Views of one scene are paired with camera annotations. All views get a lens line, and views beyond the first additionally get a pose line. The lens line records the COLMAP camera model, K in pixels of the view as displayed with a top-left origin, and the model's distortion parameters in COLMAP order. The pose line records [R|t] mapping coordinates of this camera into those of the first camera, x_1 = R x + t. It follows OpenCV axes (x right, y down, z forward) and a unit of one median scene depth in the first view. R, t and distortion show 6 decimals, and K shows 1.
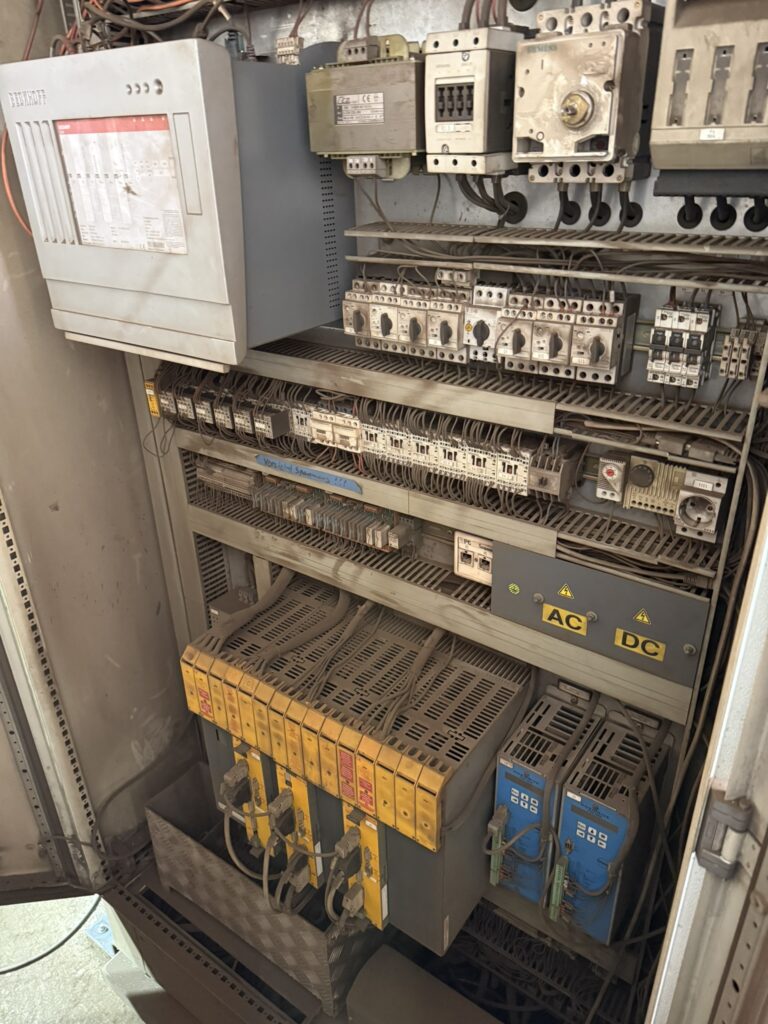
lens RADIAL K [[728.2, 0, 385.5], [0, 728.2, 514.1], [0, 0, 1]] dist [0.065613, -0.056889]
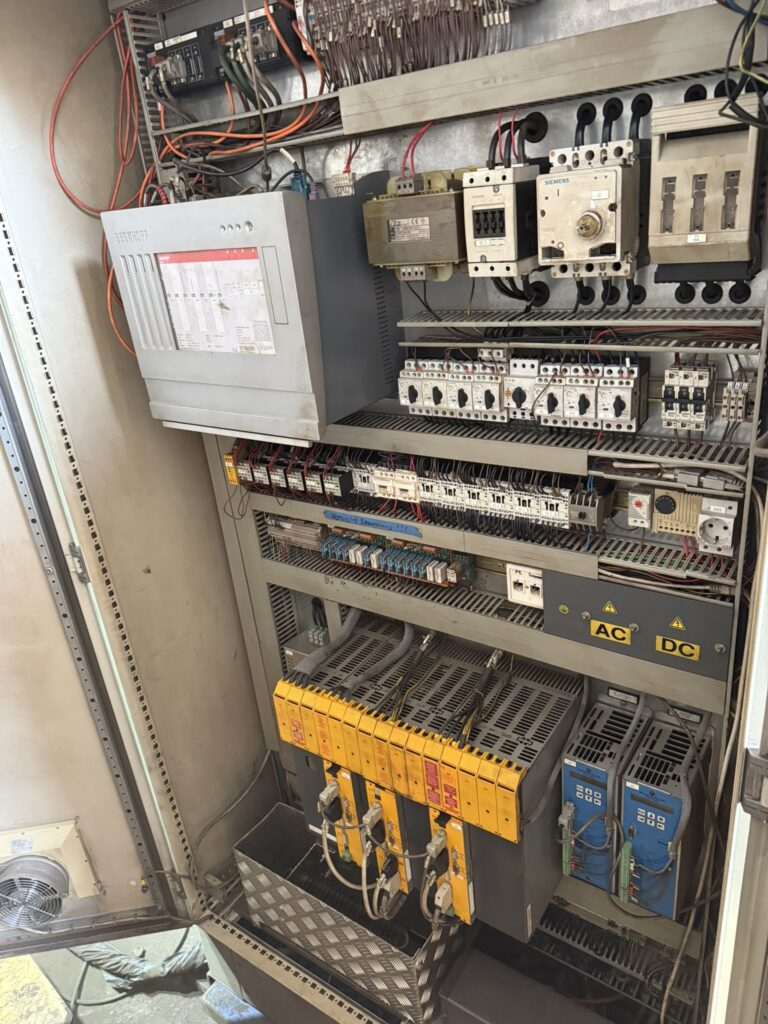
lens RADIAL K [[728.2, 0, 391.9], [0, 728.2, 518.9], [0, 0, 1]] dist [0.065613, -0.056889]
pose [[0.996943, -0.077432, -0.010472, -0.076481], [0.076814, 0.995779, -0.050238, -0.003550], [0.014318, 0.049280, 0.998682, -0.181366]]
